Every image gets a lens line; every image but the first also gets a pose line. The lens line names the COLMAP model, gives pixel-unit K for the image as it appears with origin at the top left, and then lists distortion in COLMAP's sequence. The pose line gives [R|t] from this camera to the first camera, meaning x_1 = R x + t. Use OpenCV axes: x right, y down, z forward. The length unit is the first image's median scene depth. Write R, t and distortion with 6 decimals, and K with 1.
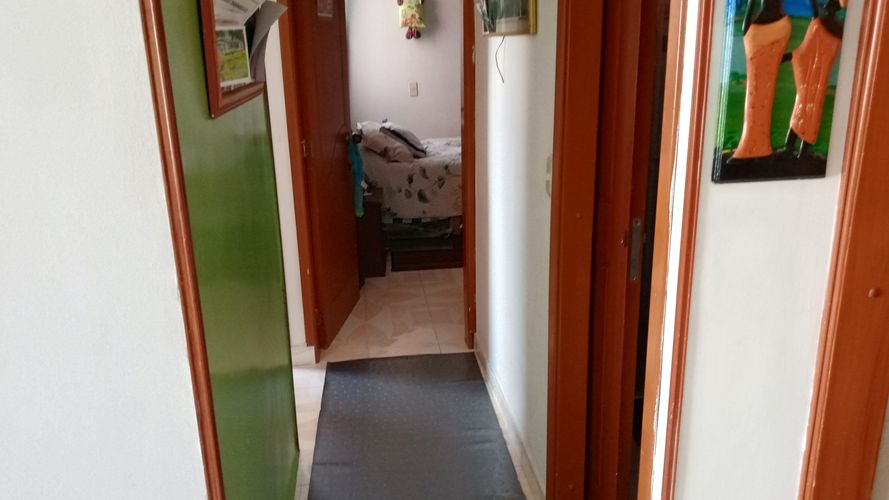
lens RADIAL K [[700.1, 0, 449.2], [0, 700.1, 251.6], [0, 0, 1]] dist [0.127186, -0.219300]
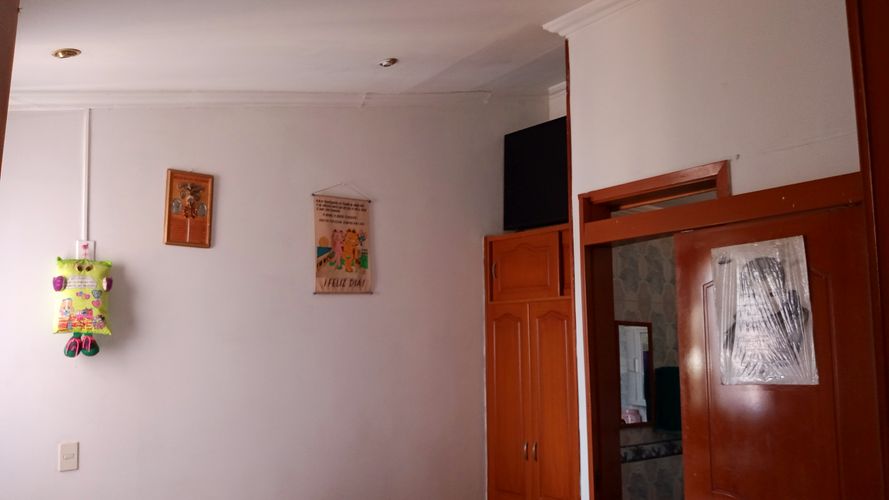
lens RADIAL K [[707.9, 0, 443.1], [0, 707.9, 258.8], [0, 0, 1]] dist [0.116416, -0.234382]
pose [[0.869085, 0.087108, 0.486933, -0.203422], [0.124444, 0.914212, -0.385654, -0.353321], [-0.478754, 0.395762, 0.783688, 1.175168]]
